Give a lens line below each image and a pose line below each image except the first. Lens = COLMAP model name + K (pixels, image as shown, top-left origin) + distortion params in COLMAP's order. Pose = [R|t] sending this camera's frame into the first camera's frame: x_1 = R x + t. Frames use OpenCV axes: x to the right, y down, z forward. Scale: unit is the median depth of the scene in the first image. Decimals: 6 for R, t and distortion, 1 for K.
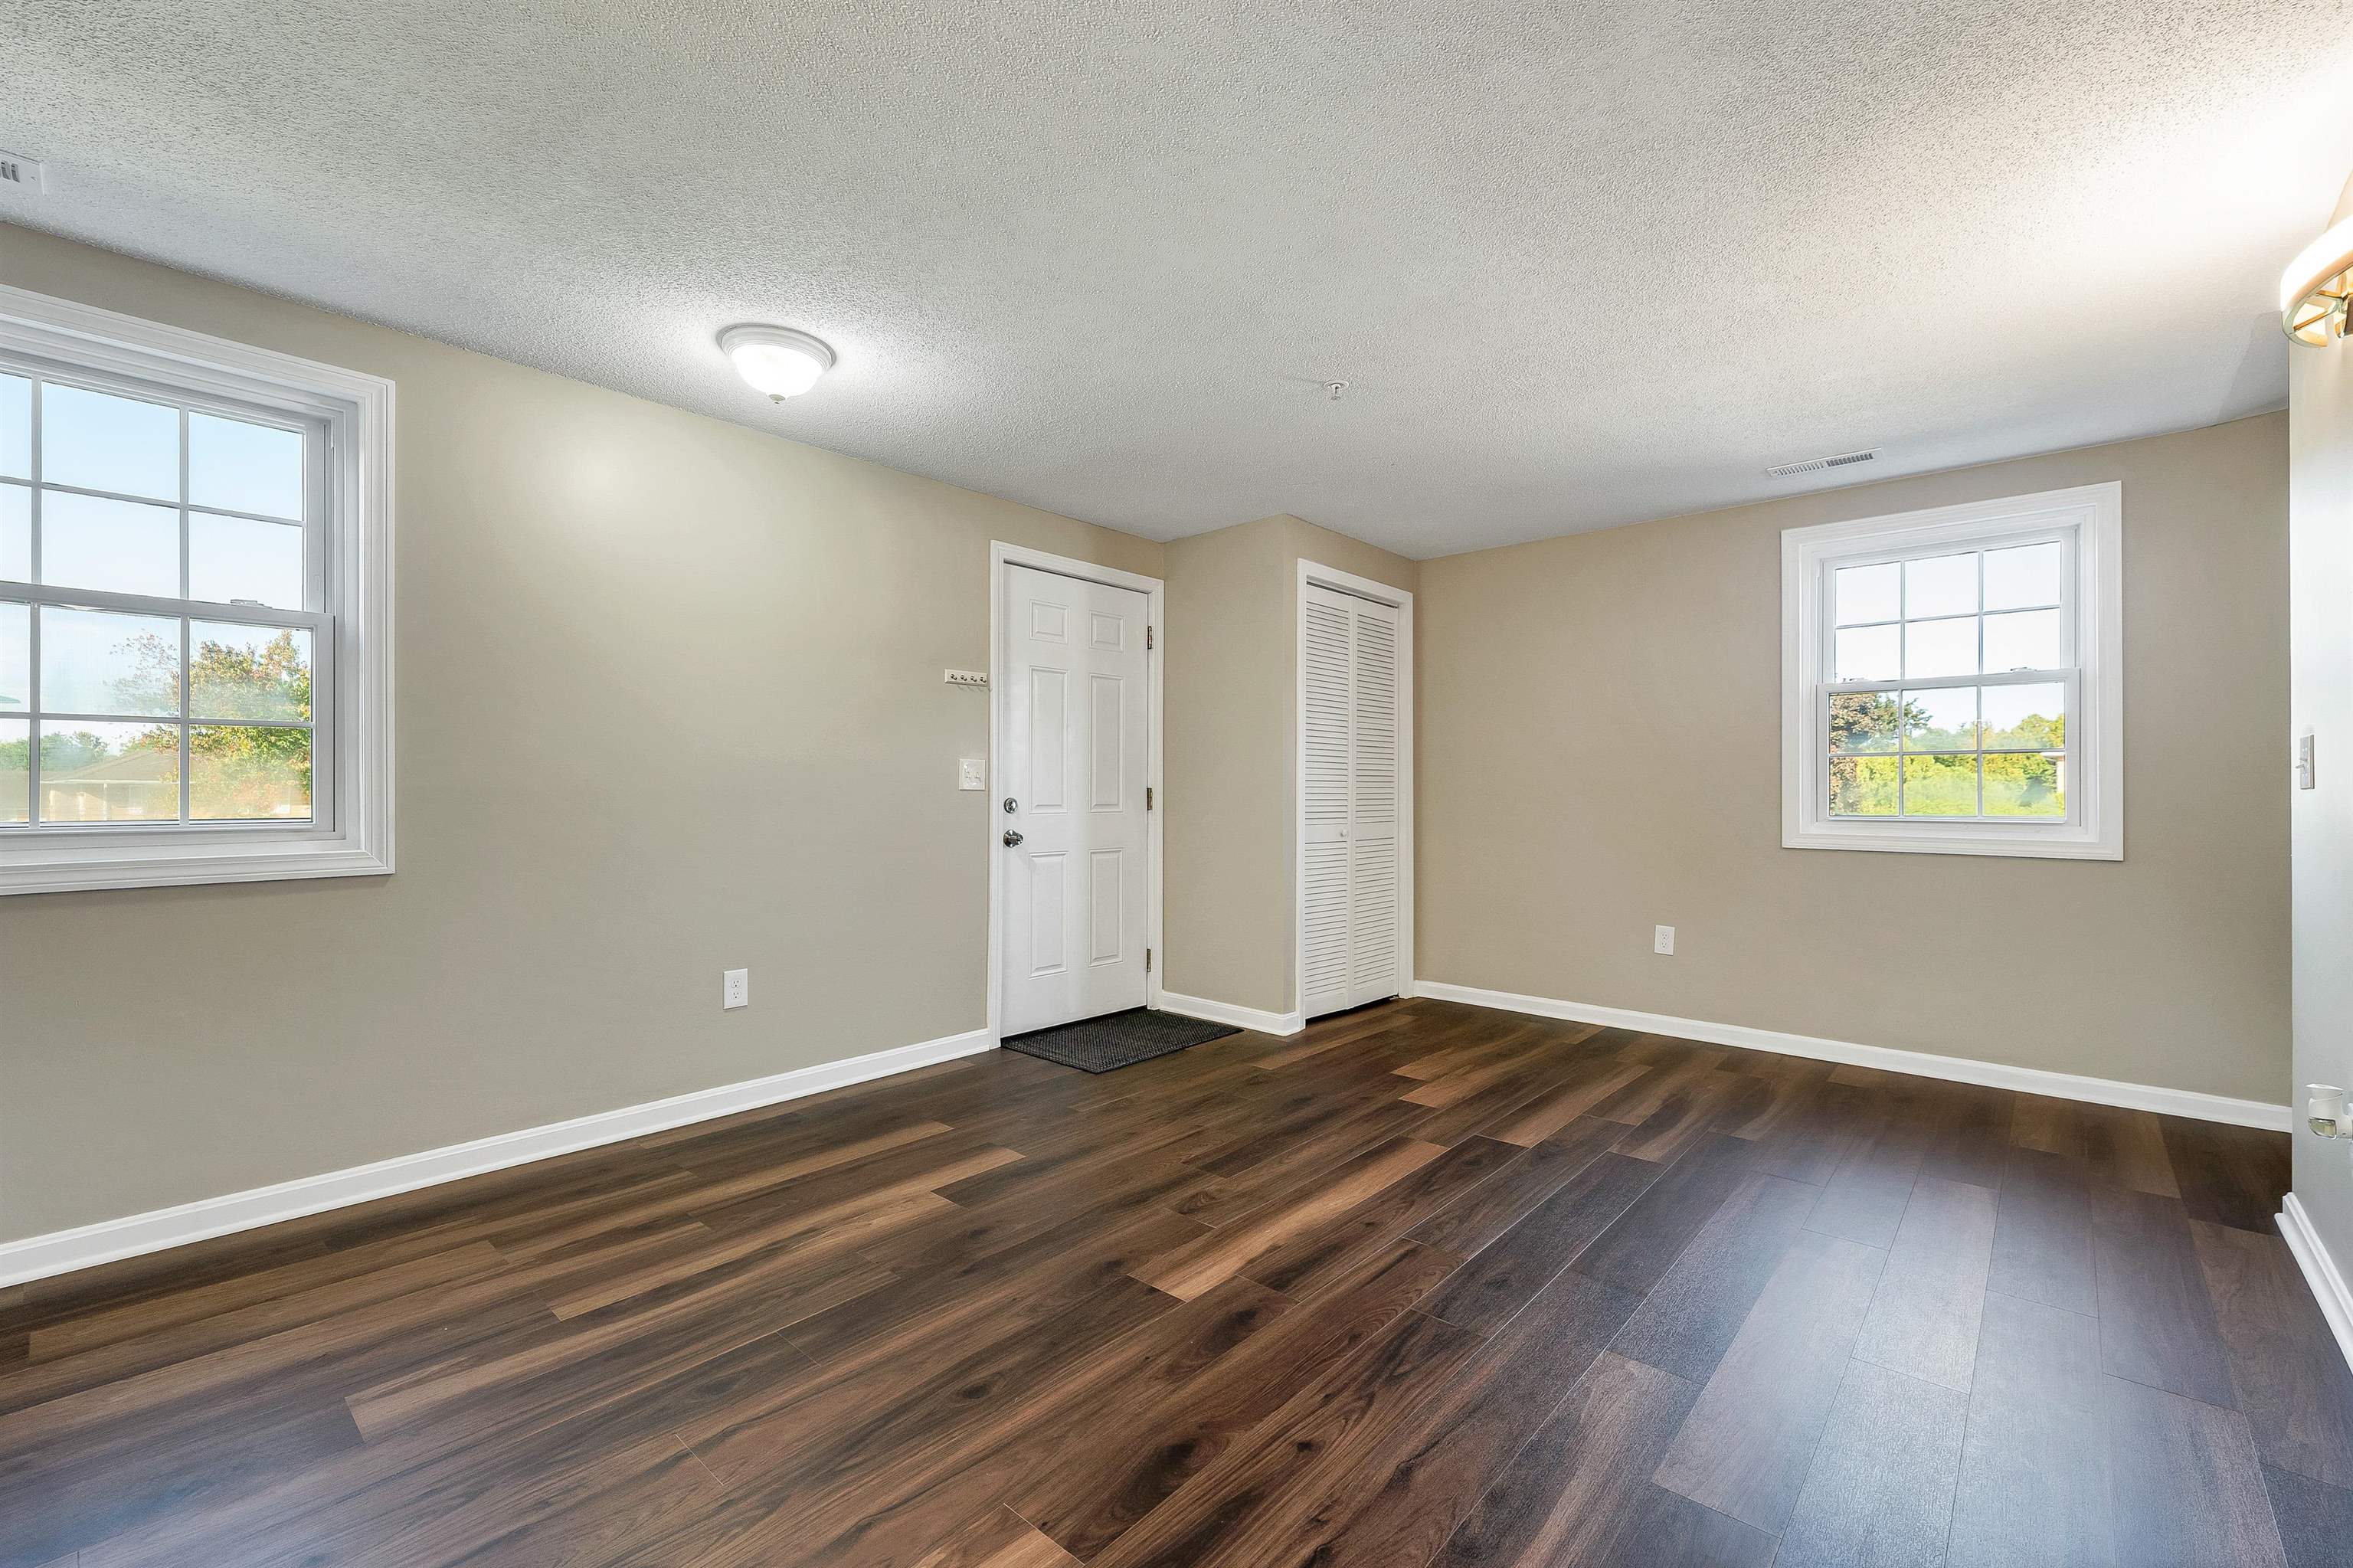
lens RADIAL K [[993.5, 0, 1179.4], [0, 993.5, 779.7], [0, 0, 1]] dist [0.004474, -0.002002]
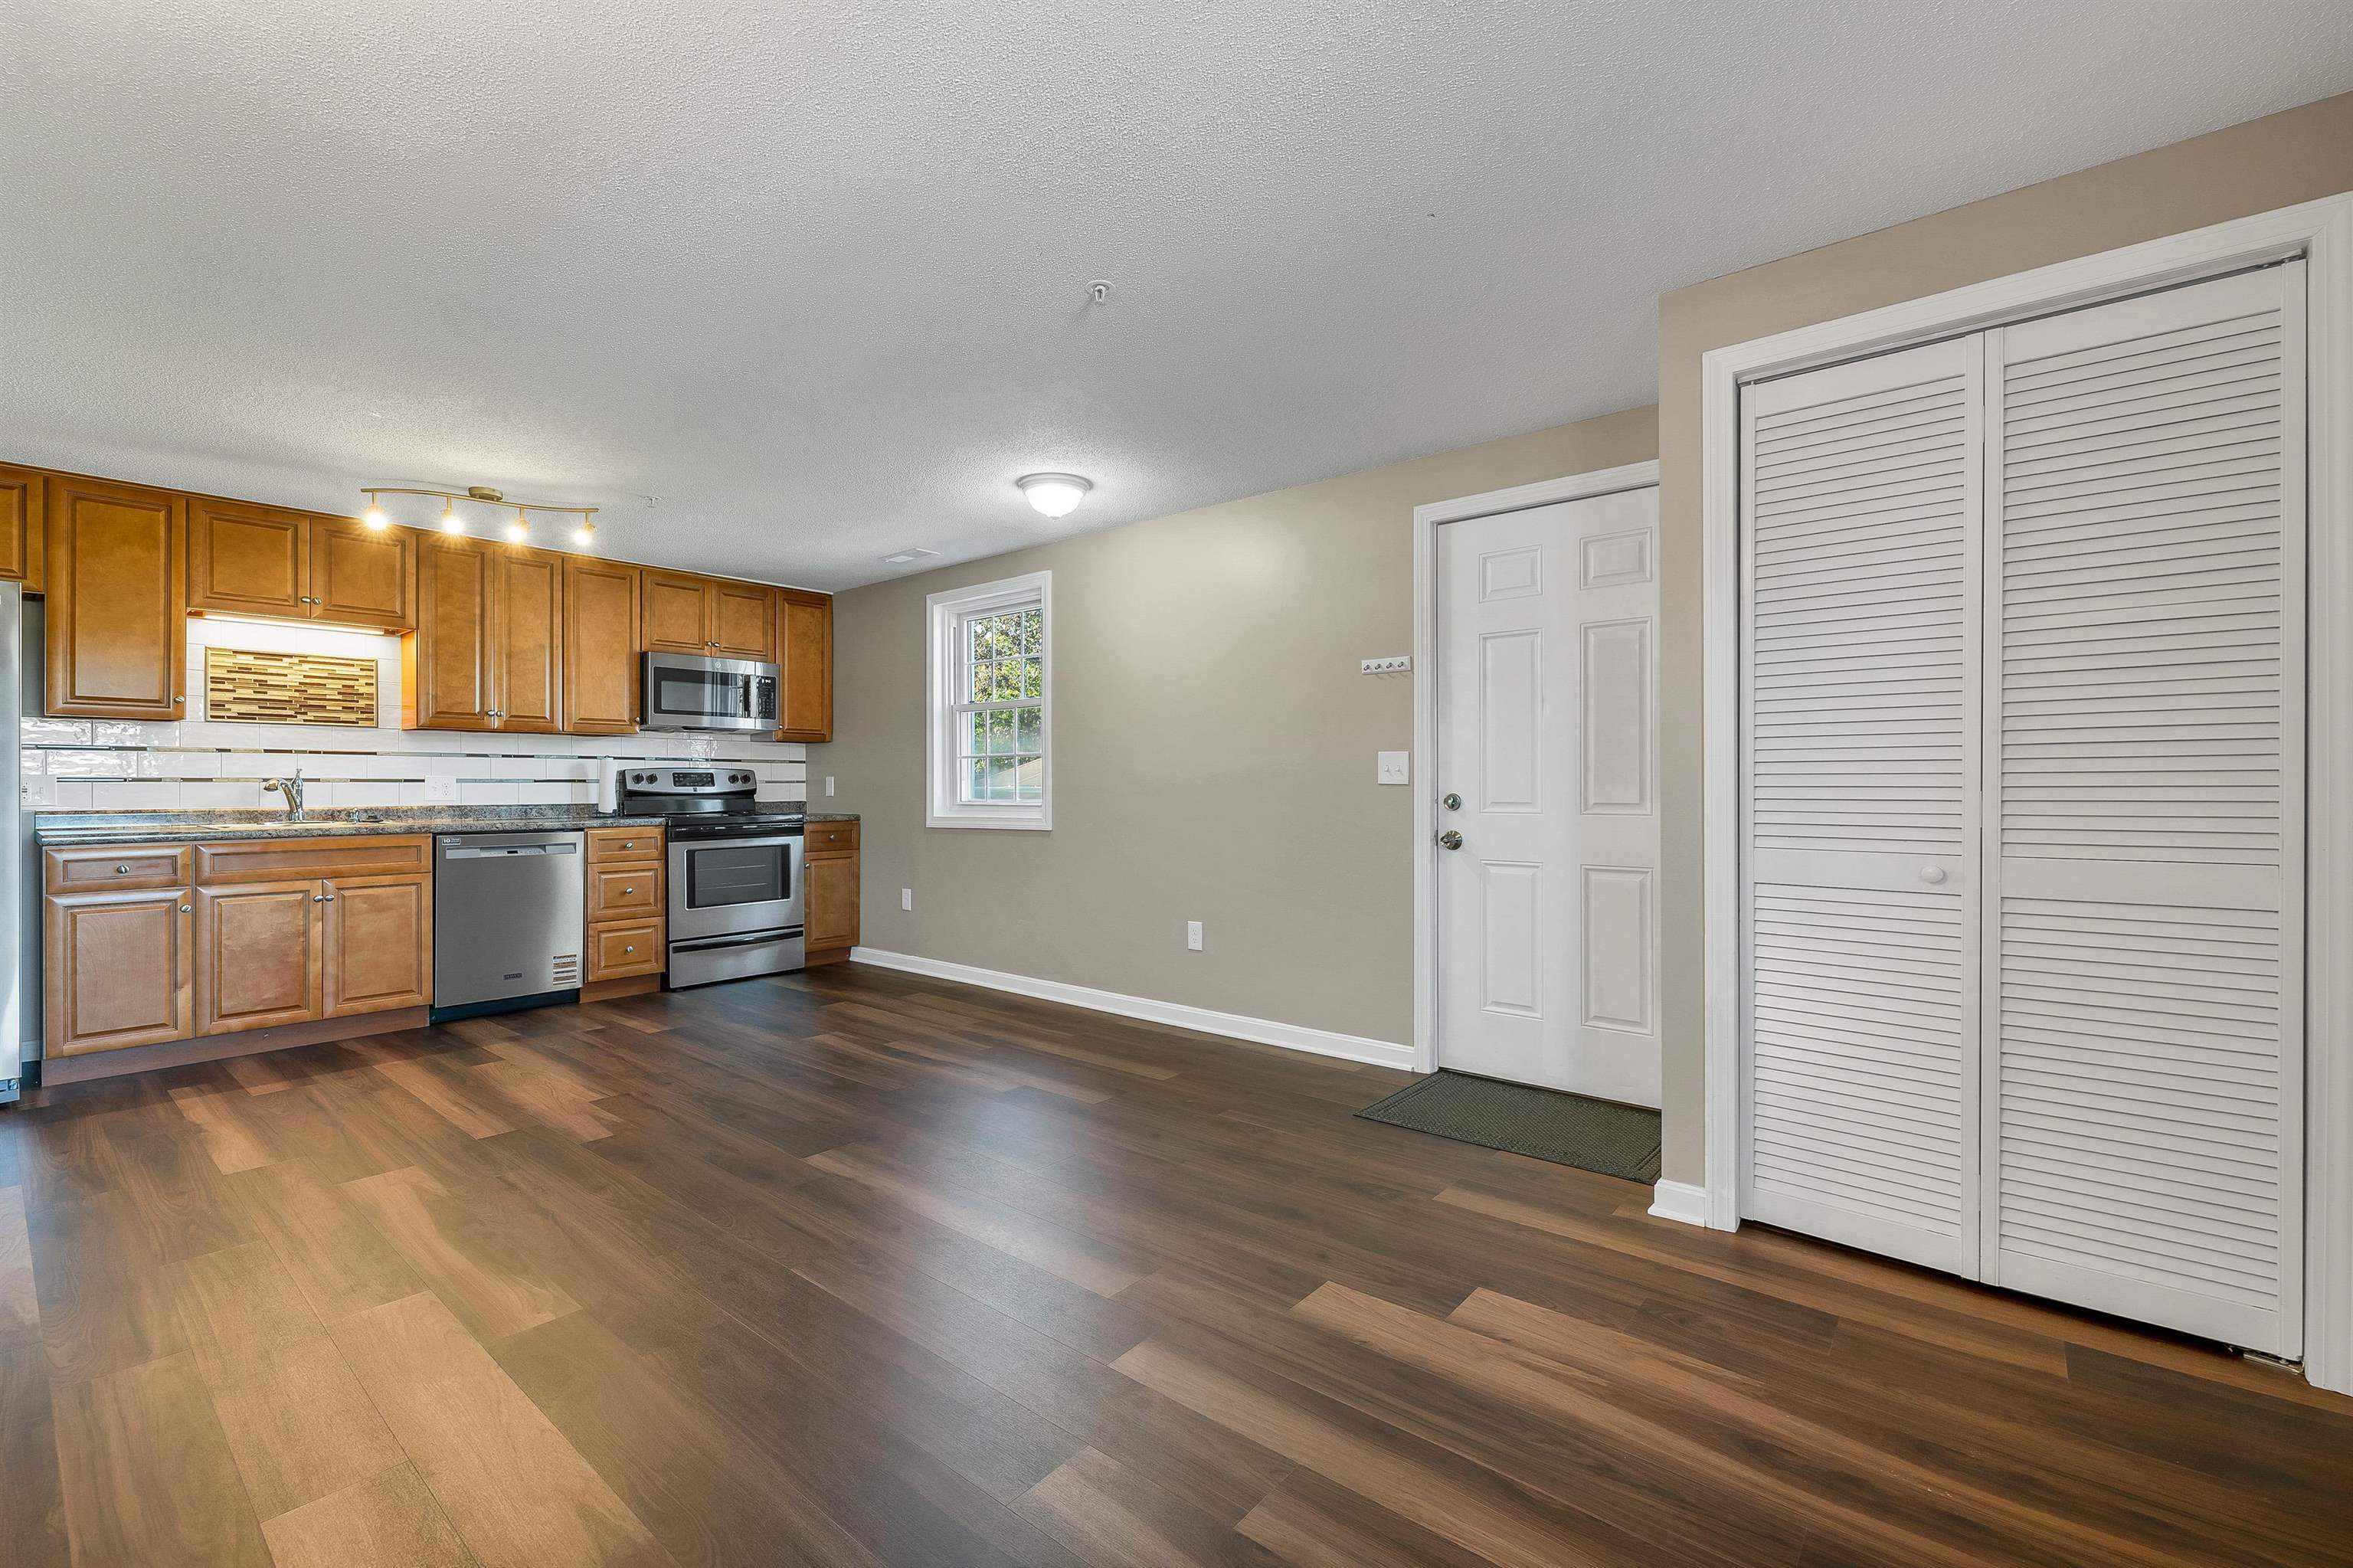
lens RADIAL K [[993.5, 0, 1166.5], [0, 993.5, 784.5], [0, 0, 1]] dist [0.004474, -0.002002]
pose [[0.029746, -0.004392, -0.999548, 0.845410], [0.012873, 0.999909, -0.004010, 0.012979], [0.999475, -0.012748, 0.029800, 0.892800]]
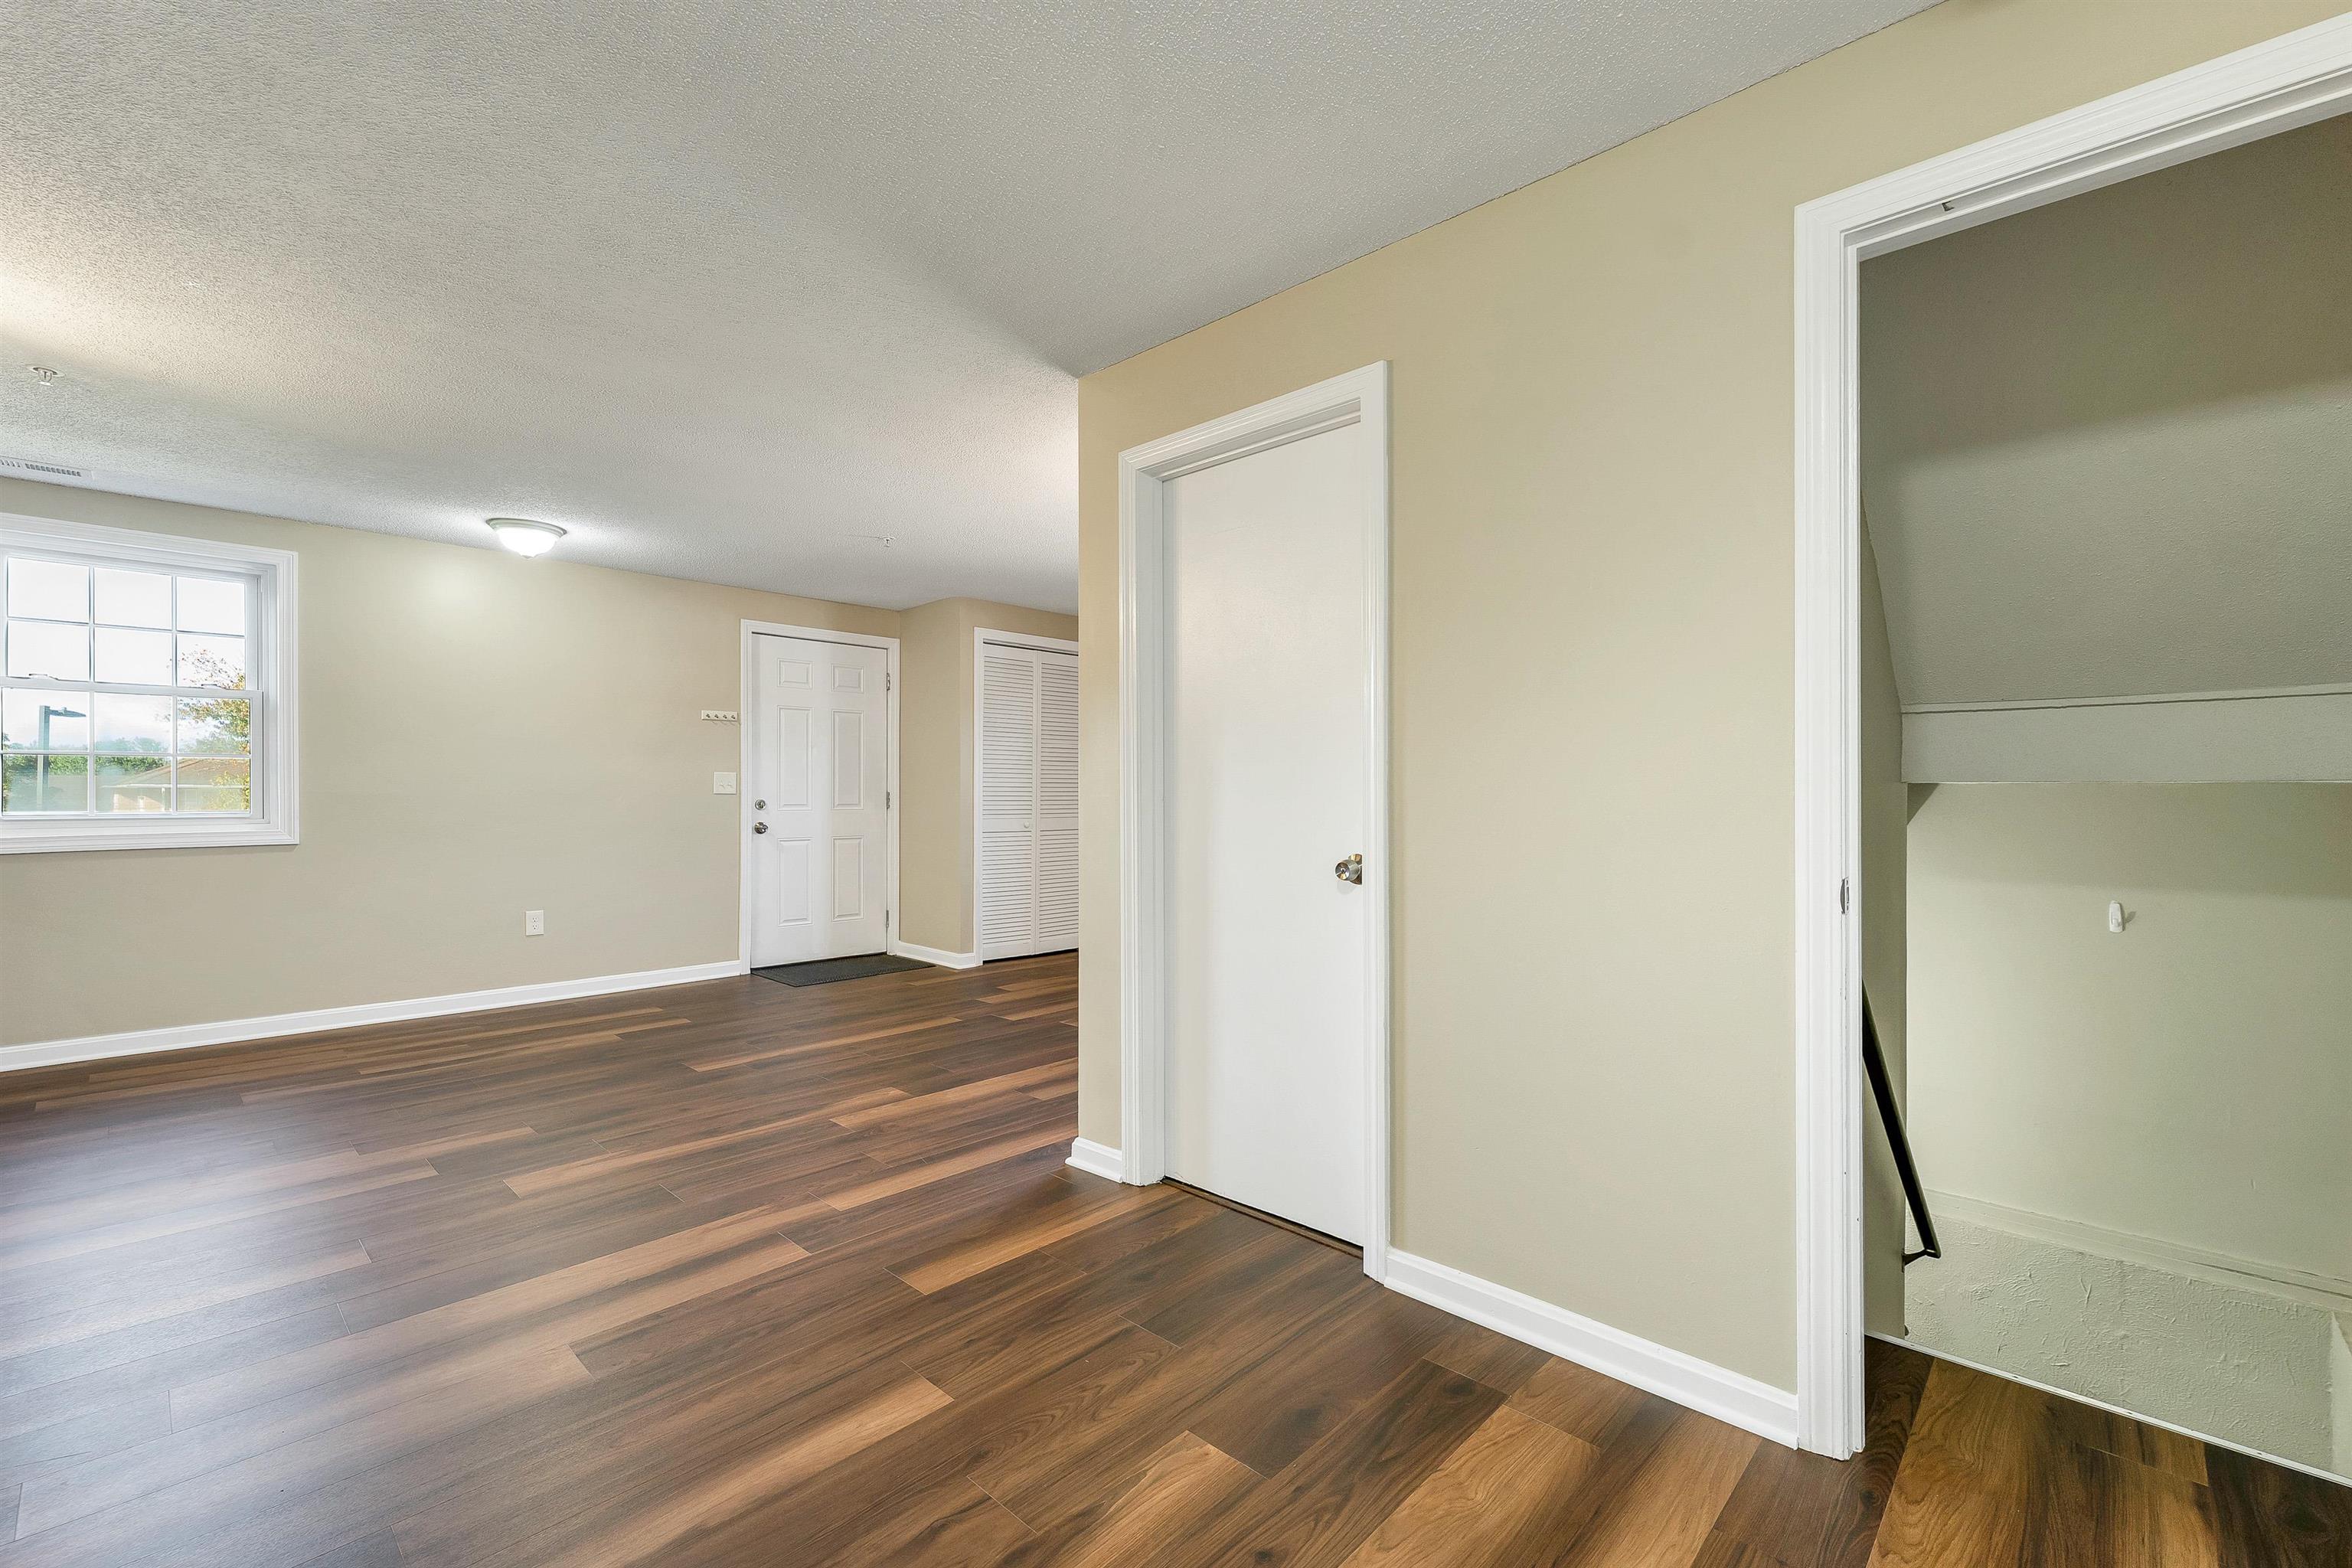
lens RADIAL K [[993.1, 0, 1179.3], [0, 993.1, 788.1], [0, 0, 1]] dist [0.004474, -0.002002]
pose [[0.999566, -0.000999, -0.029439, 0.577822], [0.001159, 0.999985, 0.005413, -0.005760], [0.029433, -0.005445, 0.999552, -0.493084]]
